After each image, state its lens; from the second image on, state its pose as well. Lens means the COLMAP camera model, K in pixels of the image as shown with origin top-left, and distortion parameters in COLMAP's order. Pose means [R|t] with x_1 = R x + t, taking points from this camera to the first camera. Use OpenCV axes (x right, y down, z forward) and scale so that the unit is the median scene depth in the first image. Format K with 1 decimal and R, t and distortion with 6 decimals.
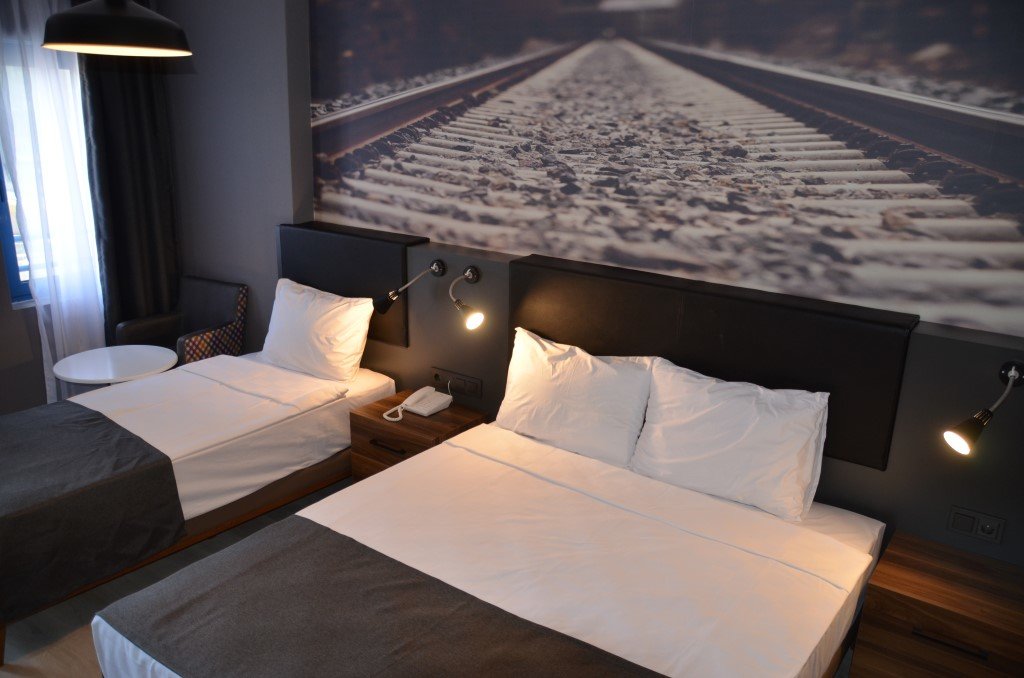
lens RADIAL K [[812.0, 0, 512.0], [0, 812.0, 339.0], [0, 0, 1]] dist [-0.156617, 0.135252]
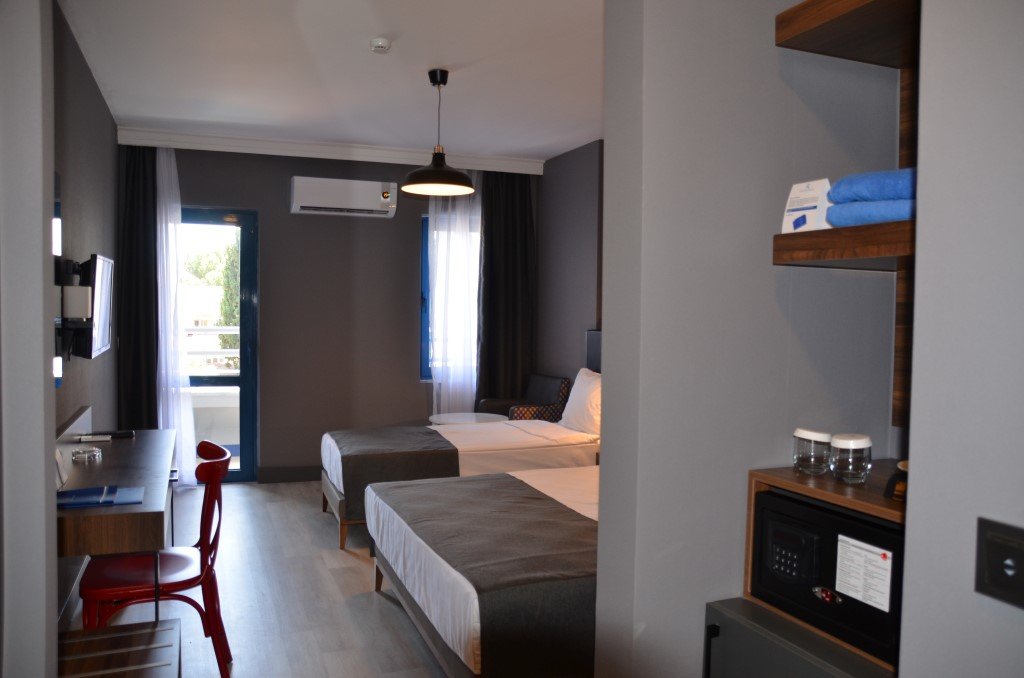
lens RADIAL K [[803.4, 0, 472.6], [0, 803.4, 338.2], [0, 0, 1]] dist [-0.149608, 0.127070]
pose [[0.807667, 0.002185, -0.589635, 0.478403], [-0.152597, 0.966700, -0.205441, 0.241181], [0.569551, 0.255905, 0.781104, -0.242123]]
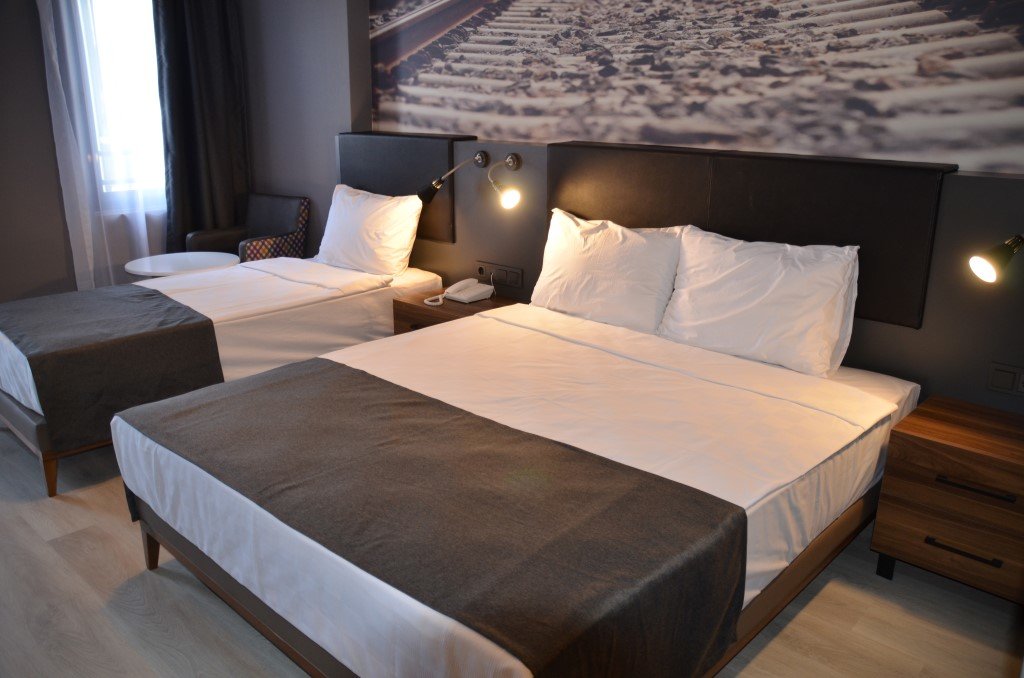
lens RADIAL K [[812.0, 0, 512.0], [0, 812.0, 339.0], [0, 0, 1]] dist [-0.156617, 0.135252]
pose [[0.992036, 0.019284, -0.124469, 0.087662], [-0.019418, 0.999811, 0.000131, 0.156729], [0.124448, 0.002287, 0.992223, 0.001628]]
